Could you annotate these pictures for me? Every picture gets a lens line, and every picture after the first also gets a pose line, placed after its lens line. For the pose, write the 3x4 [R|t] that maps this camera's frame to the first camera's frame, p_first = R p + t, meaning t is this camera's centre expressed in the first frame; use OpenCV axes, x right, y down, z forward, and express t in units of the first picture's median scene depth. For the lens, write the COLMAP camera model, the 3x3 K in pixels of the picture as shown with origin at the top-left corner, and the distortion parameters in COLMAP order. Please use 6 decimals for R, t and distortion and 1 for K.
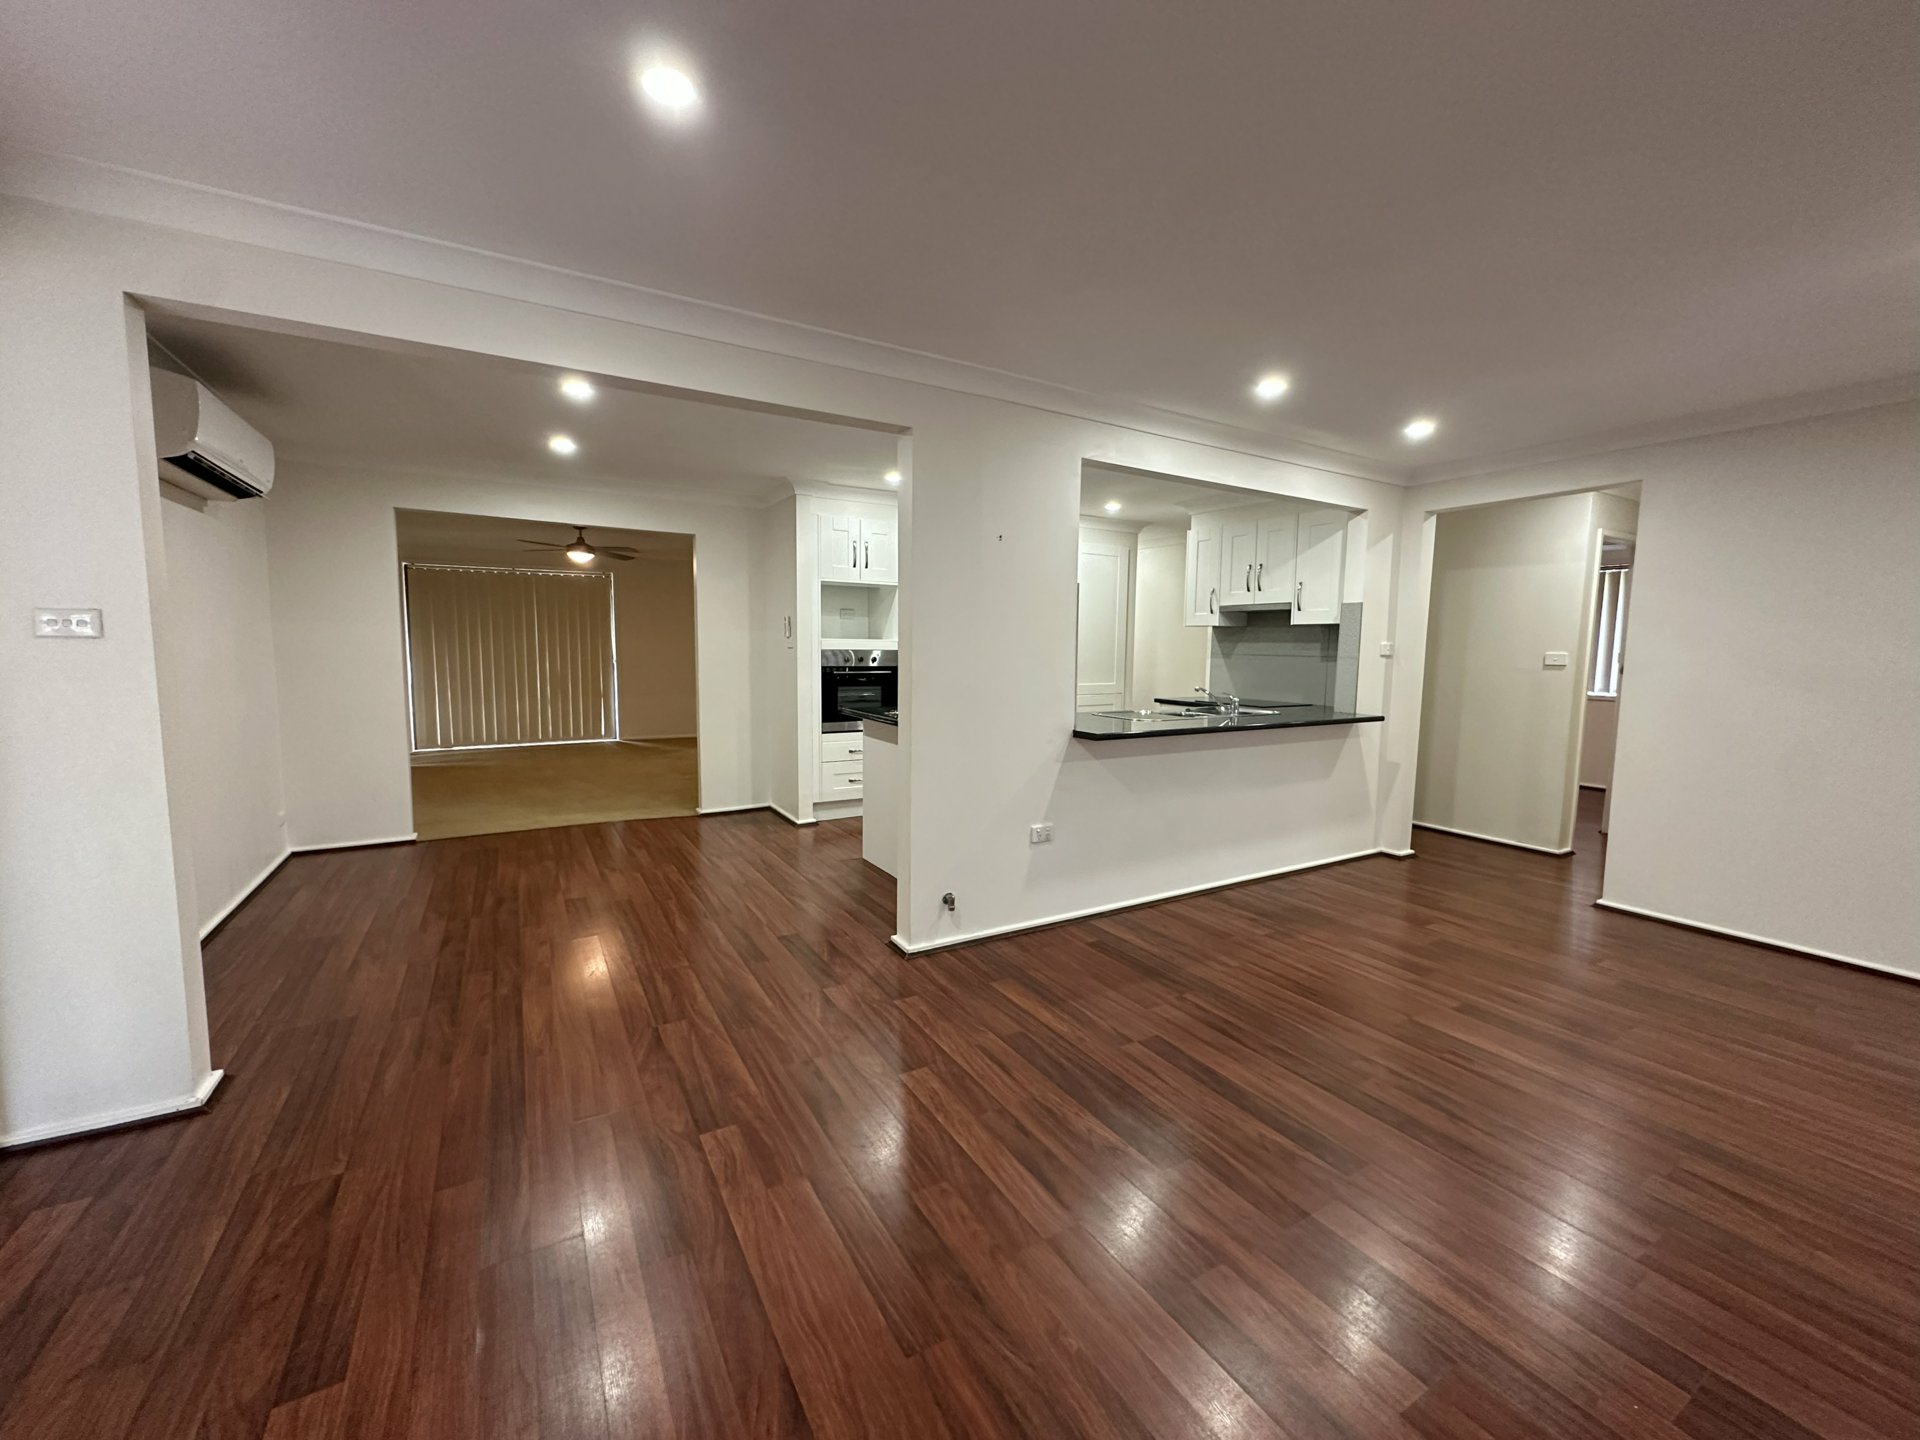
lens RADIAL K [[763.6, 0, 961.6], [0, 763.6, 718.8], [0, 0, 1]] dist [-0.001529, 0.000073]
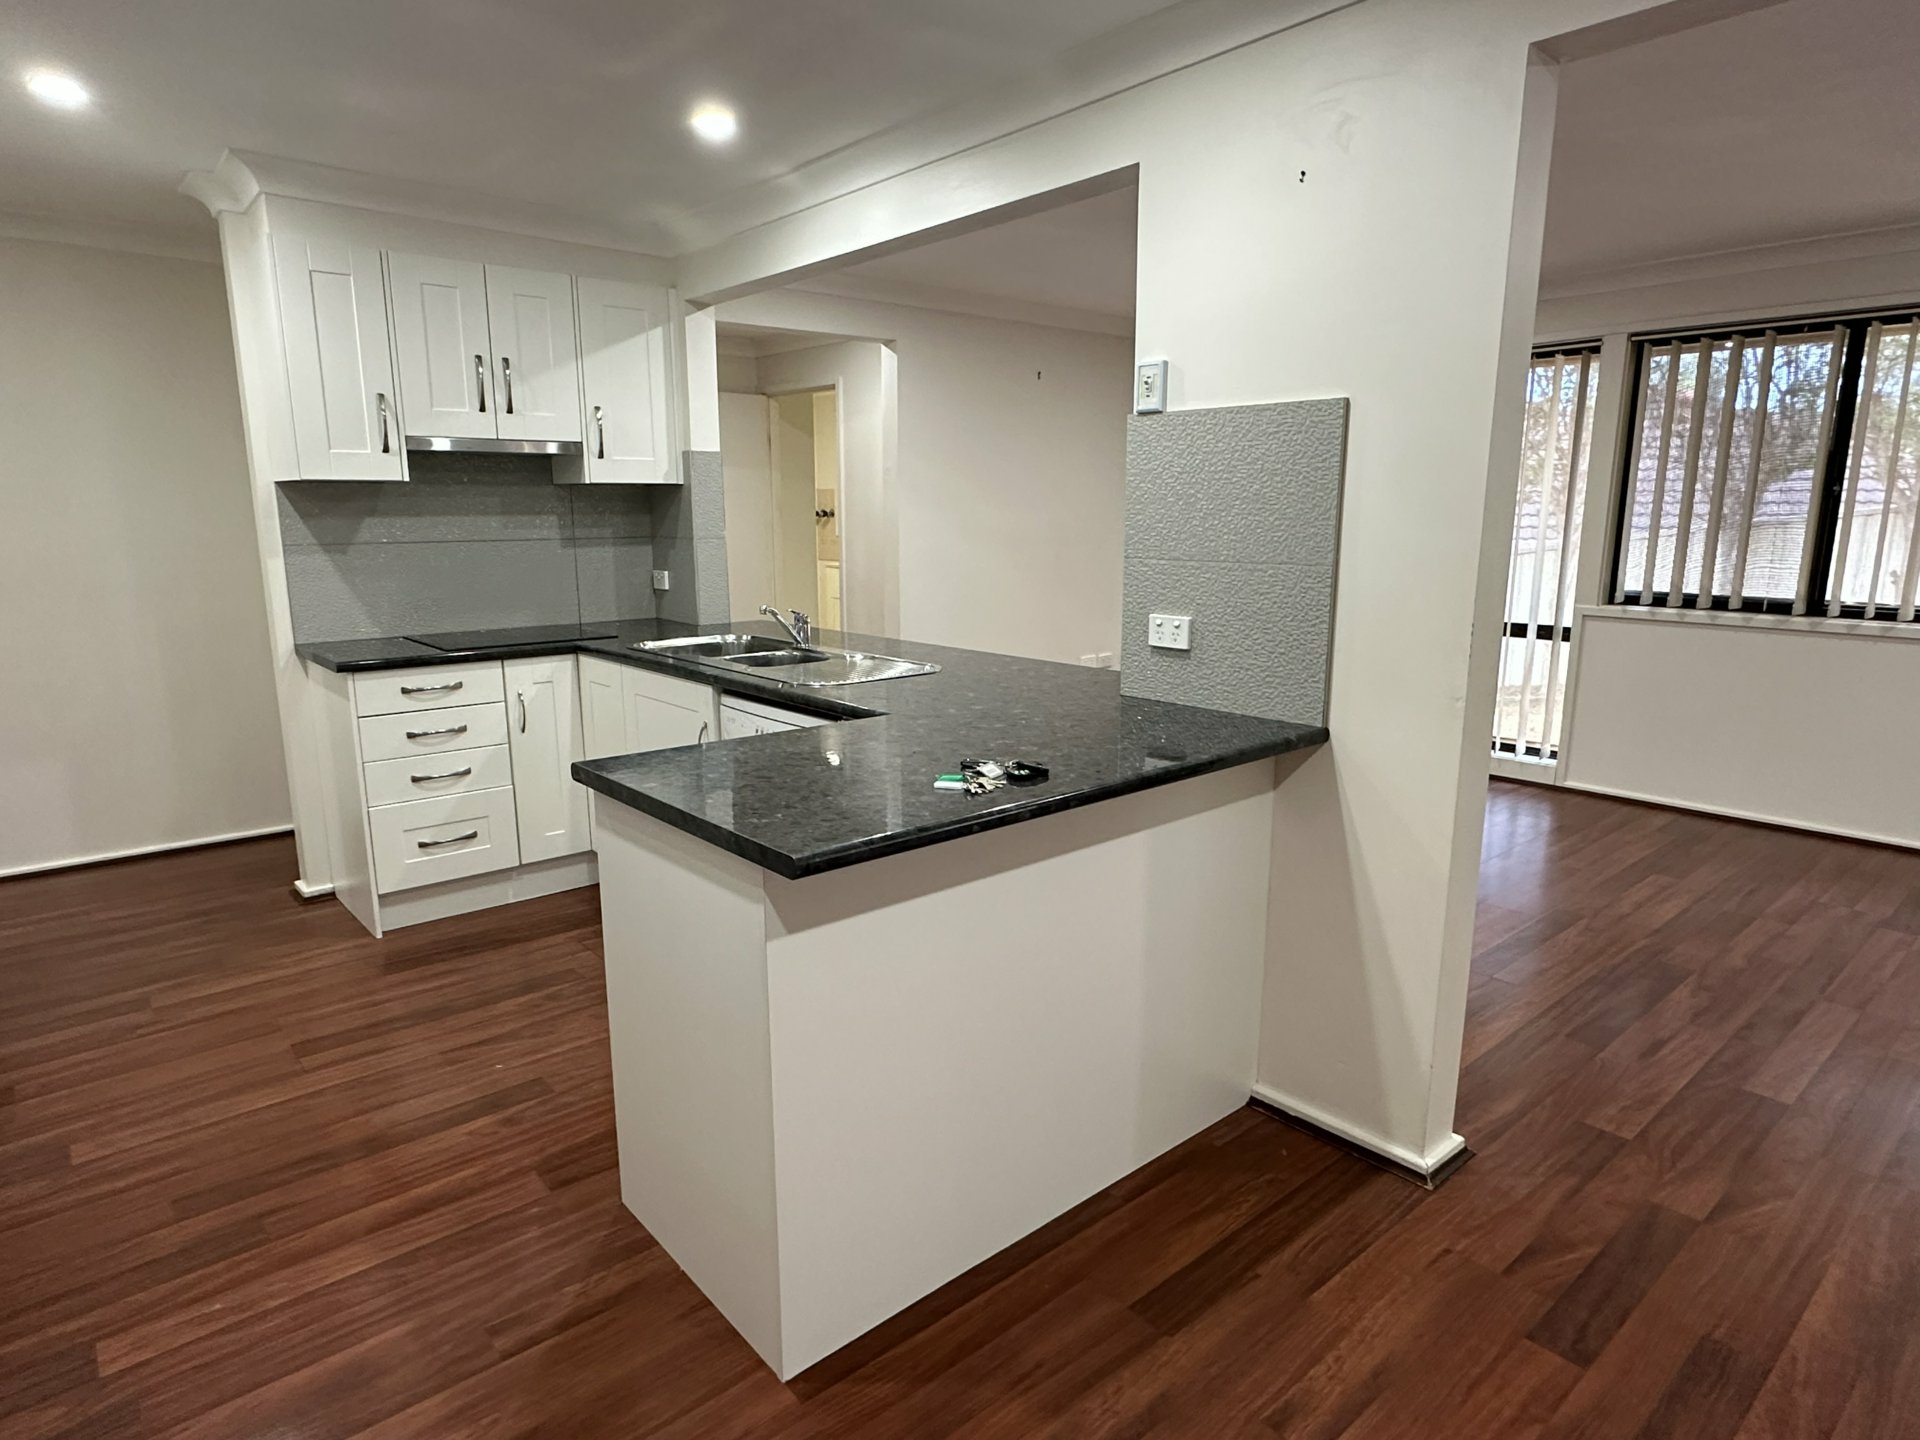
lens RADIAL K [[1094.6, 0, 960.2], [0, 1094.6, 723.9], [0, 0, 1]] dist [-0.002053, -0.001968]
pose [[-0.178724, -0.205237, 0.962255, -0.432149], [0.096409, 0.969642, 0.224719, -0.110712], [-0.979165, 0.132933, -0.153511, 0.915620]]
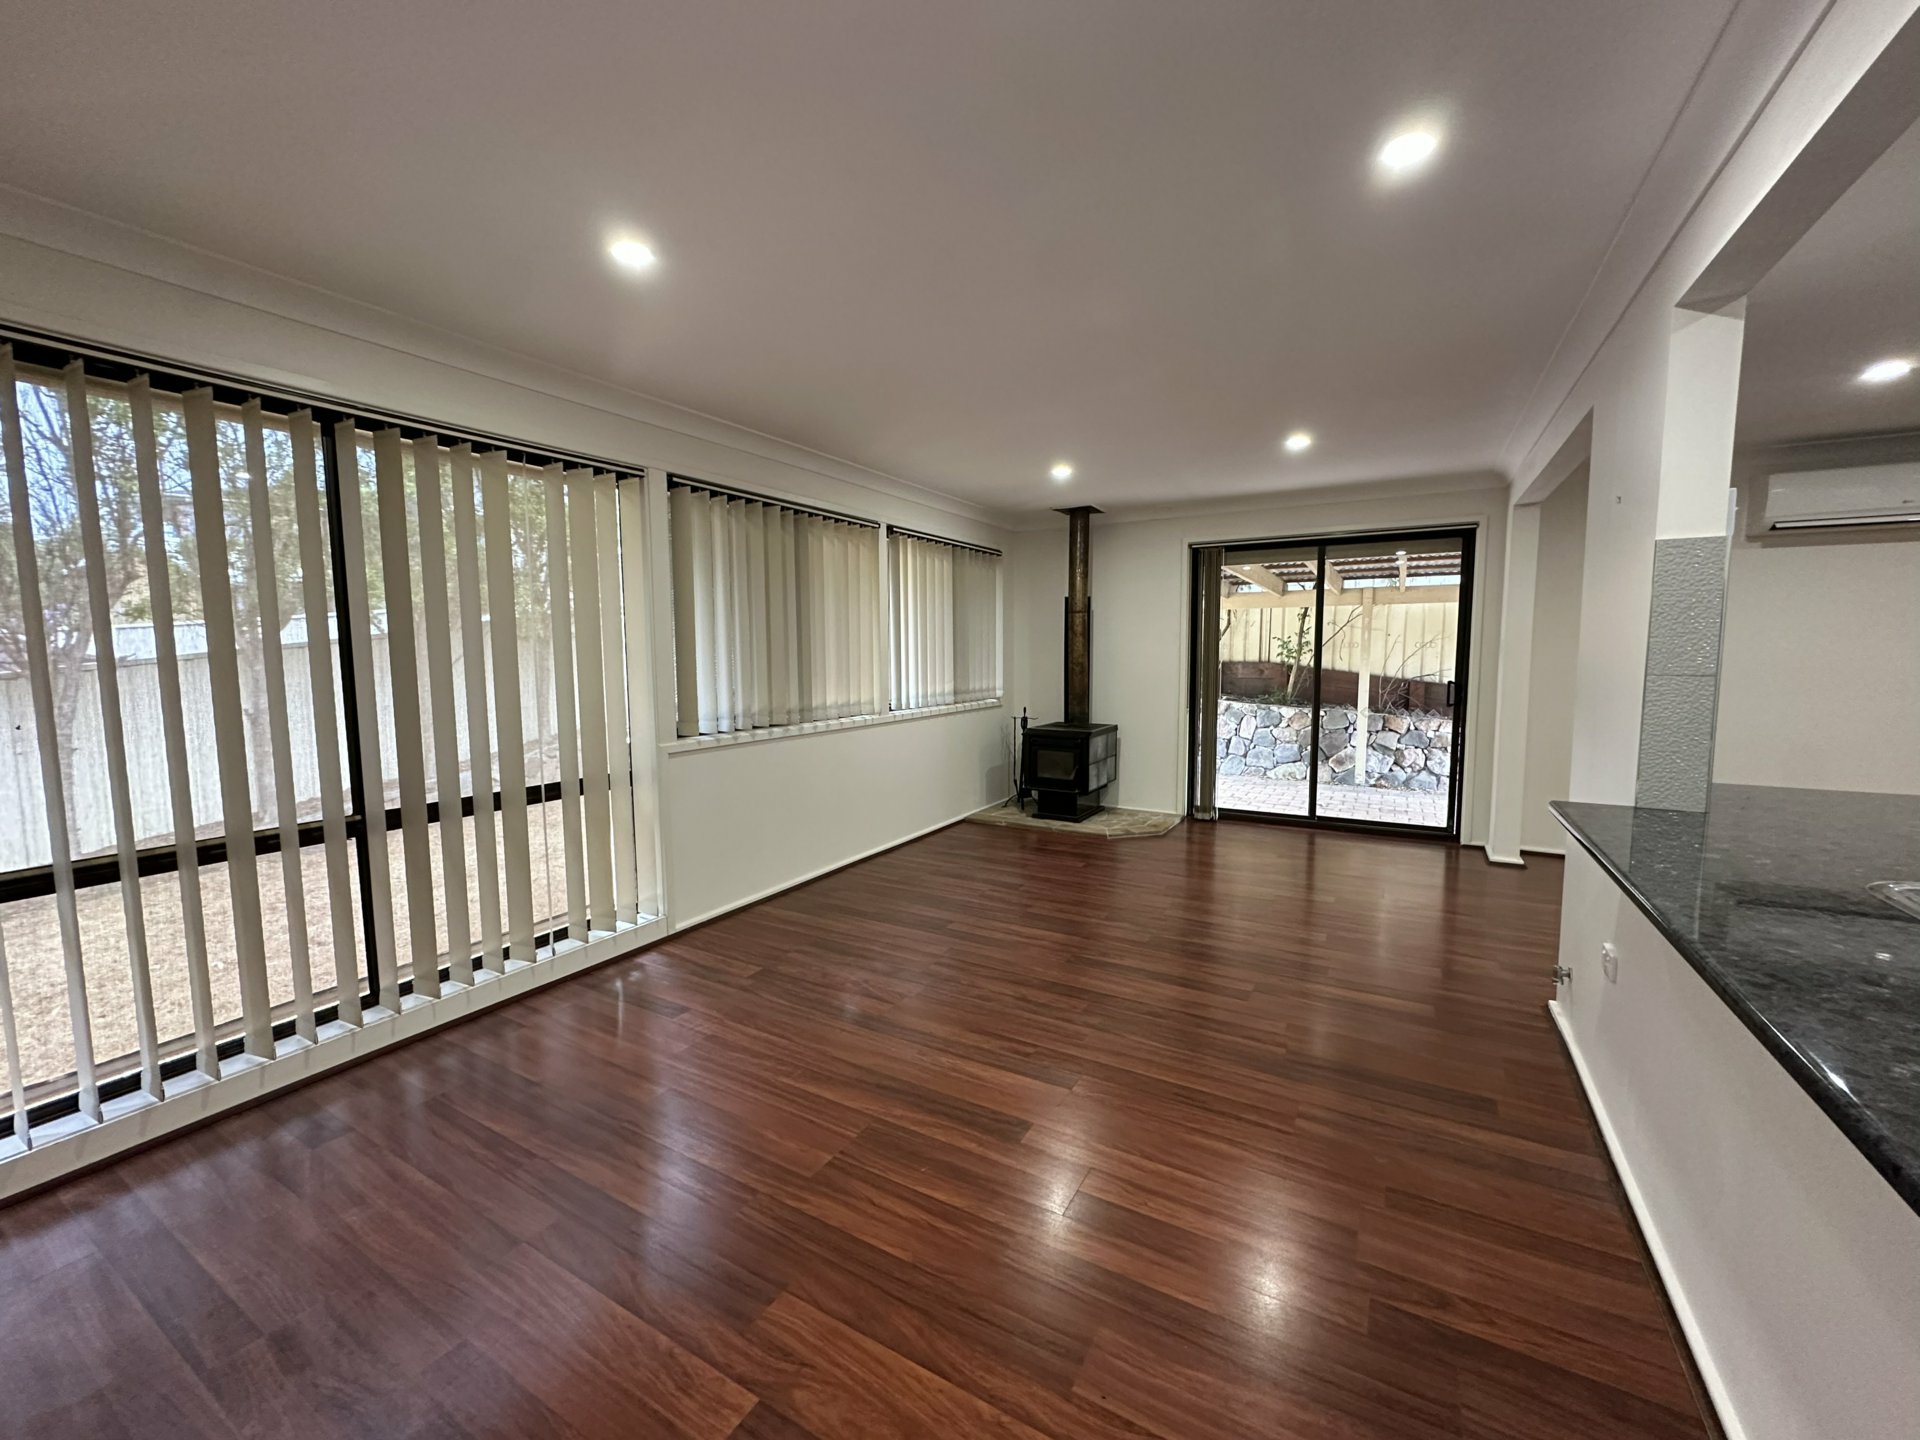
lens RADIAL K [[763.6, 0, 962.1], [0, 763.6, 719.4], [0, 0, 1]] dist [-0.001529, 0.000073]
pose [[-0.869516, 0.038158, -0.492428, 0.609147], [-0.053530, 0.983858, 0.170760, -0.084050], [0.490995, 0.174838, -0.853438, 0.884454]]
